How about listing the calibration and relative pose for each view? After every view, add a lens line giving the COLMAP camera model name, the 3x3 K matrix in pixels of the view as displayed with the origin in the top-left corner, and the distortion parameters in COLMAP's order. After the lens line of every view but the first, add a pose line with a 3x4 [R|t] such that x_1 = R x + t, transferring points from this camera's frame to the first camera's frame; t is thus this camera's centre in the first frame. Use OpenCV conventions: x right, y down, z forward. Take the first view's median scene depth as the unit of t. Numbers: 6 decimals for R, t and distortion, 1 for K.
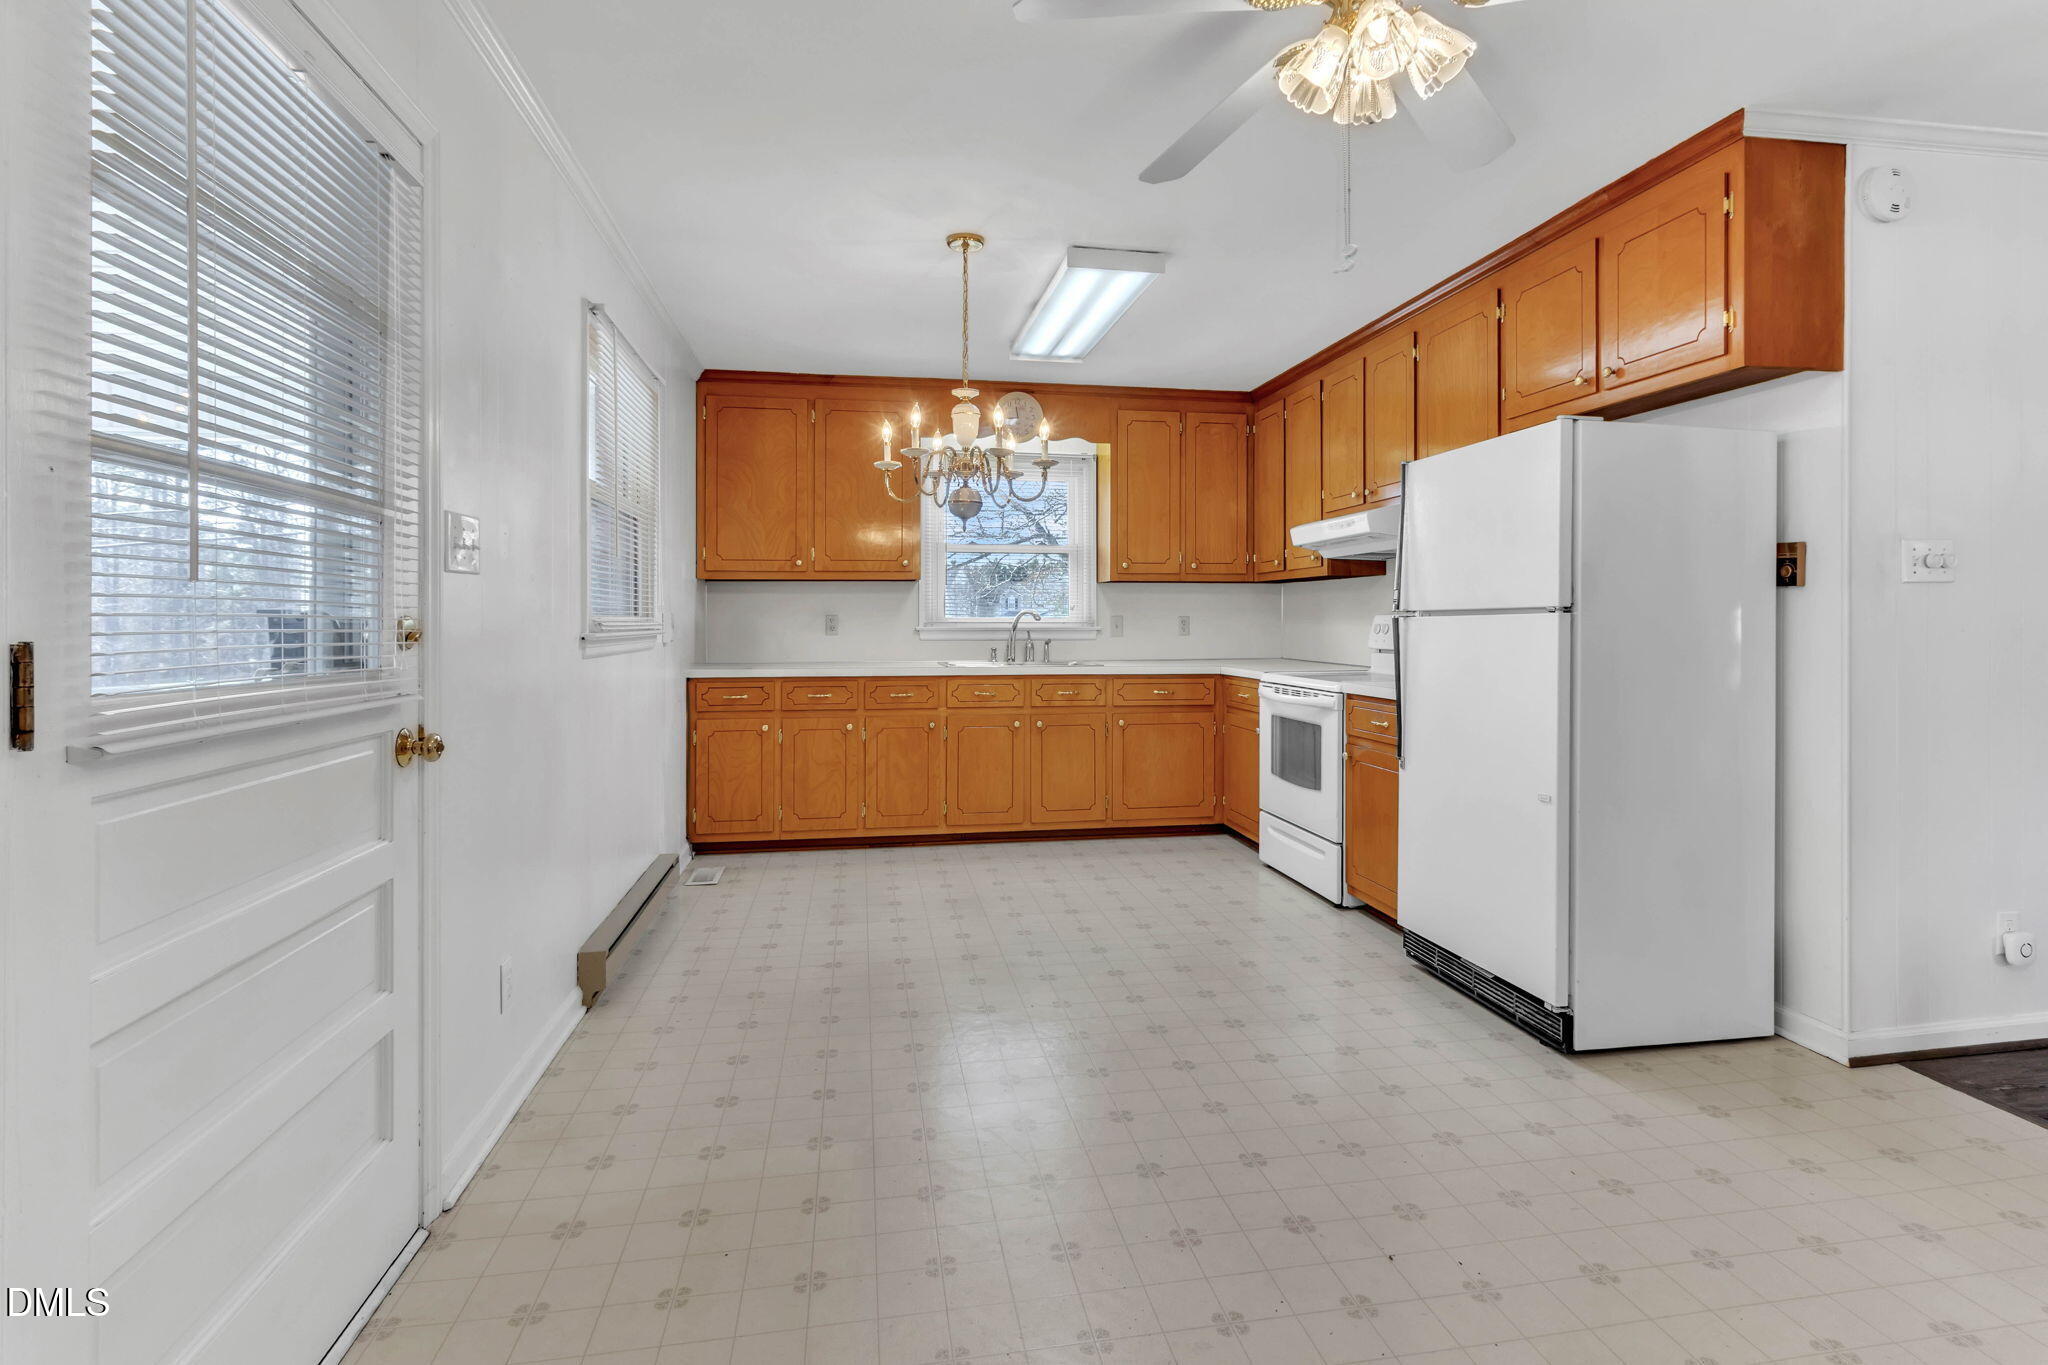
lens RADIAL K [[997.6, 0, 1025.9], [0, 997.6, 637.7], [0, 0, 1]] dist [0.001643, 0.000609]
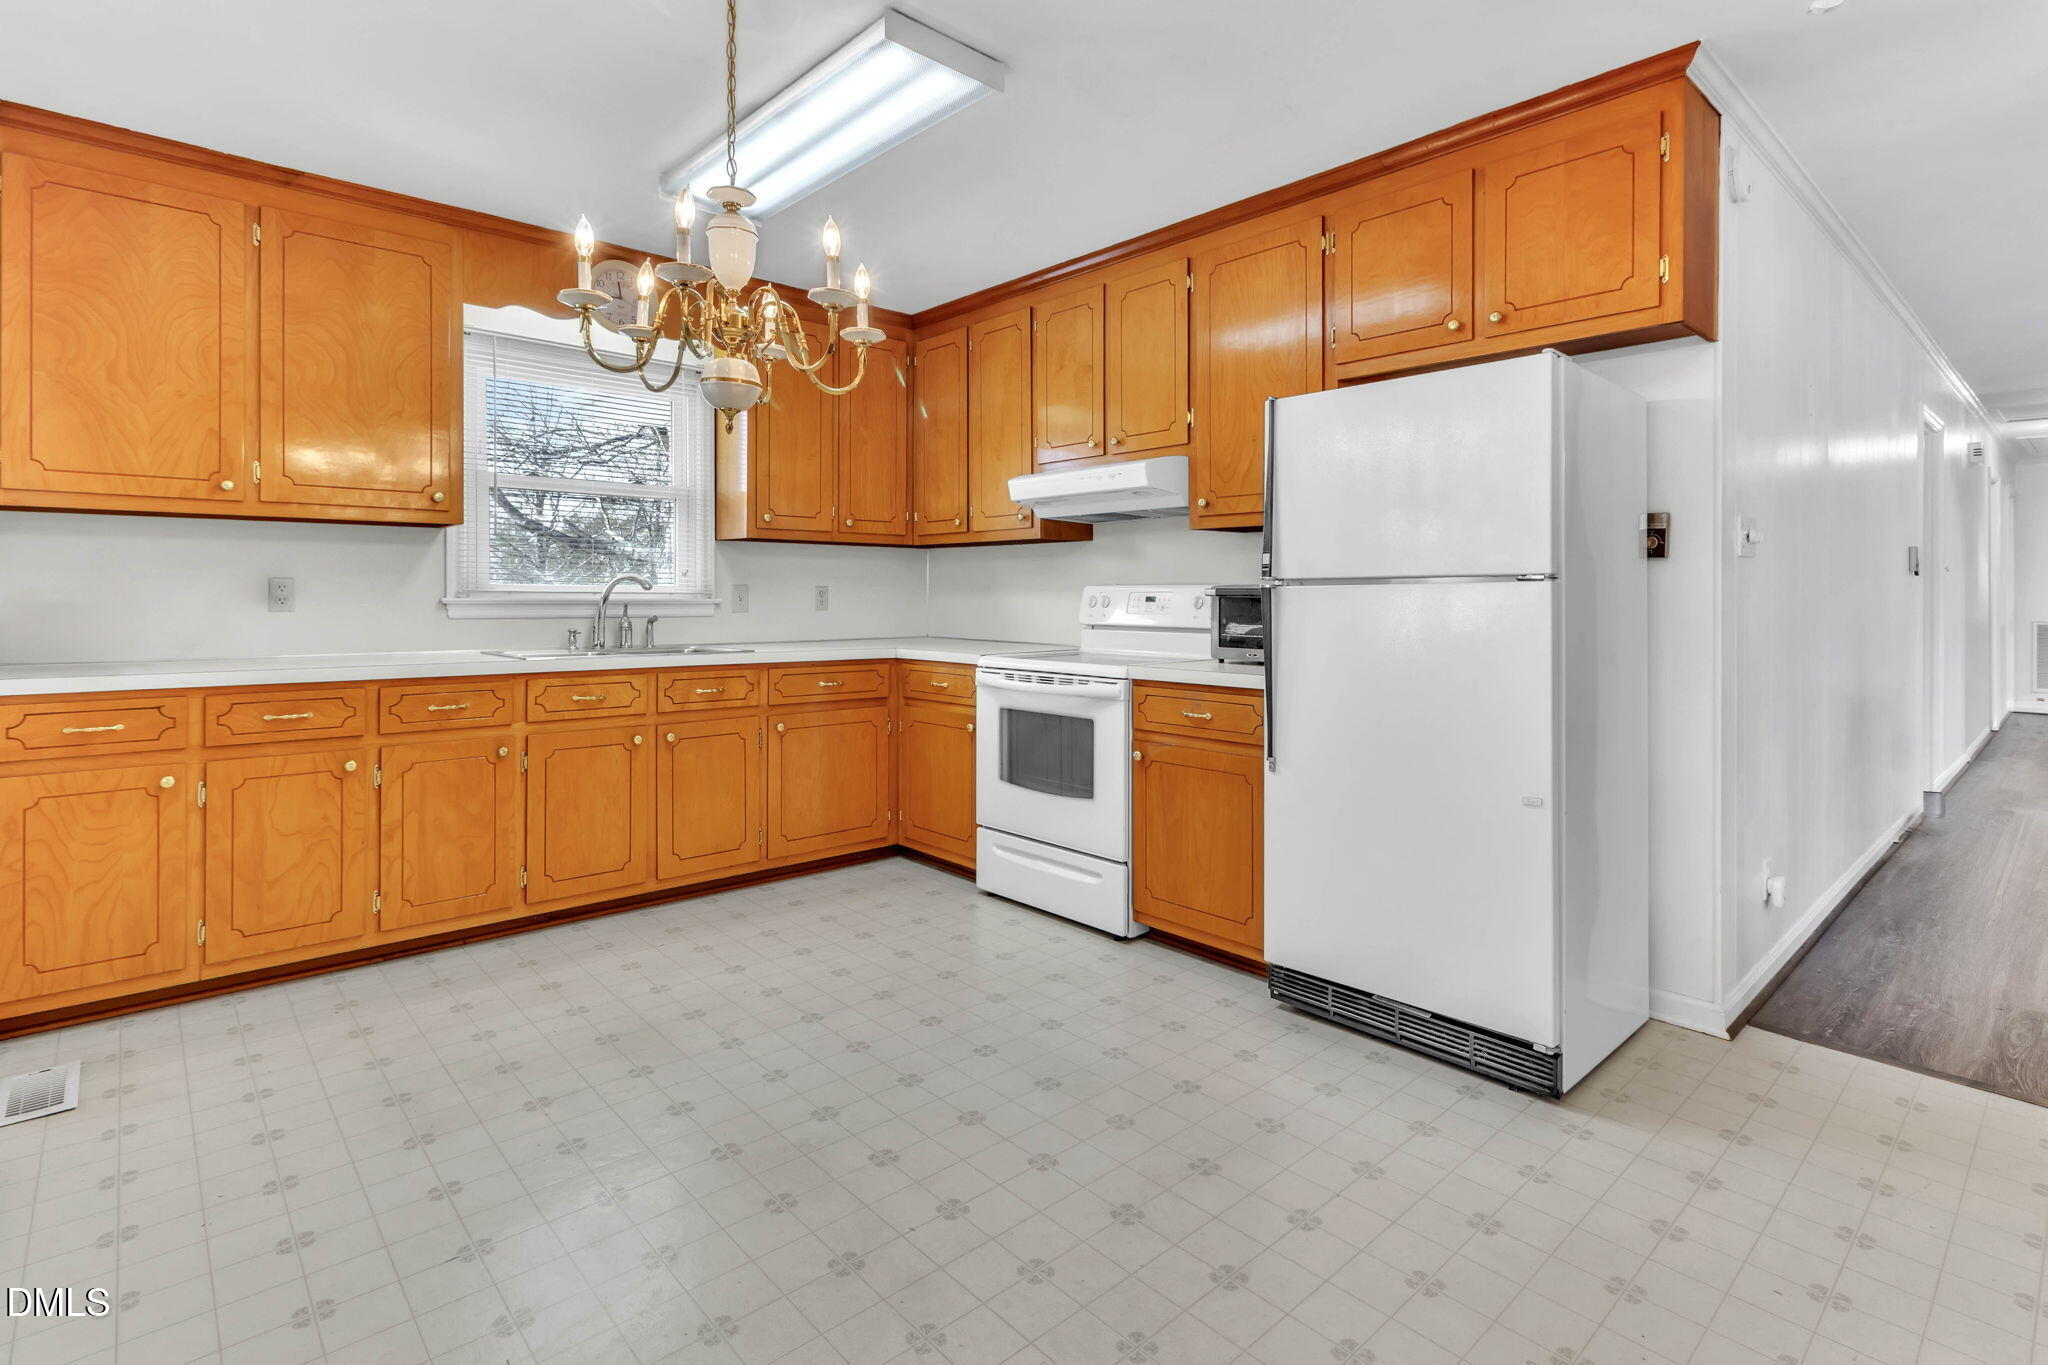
lens RADIAL K [[998.1, 0, 1025.1], [0, 998.1, 610.6], [0, 0, 1]] dist [0.000679, 0.000381]
pose [[0.841124, -0.003364, 0.540833, -0.165650], [0.004502, 0.999990, -0.000781, -0.000774], [-0.540824, 0.003092, 0.841130, 0.293680]]
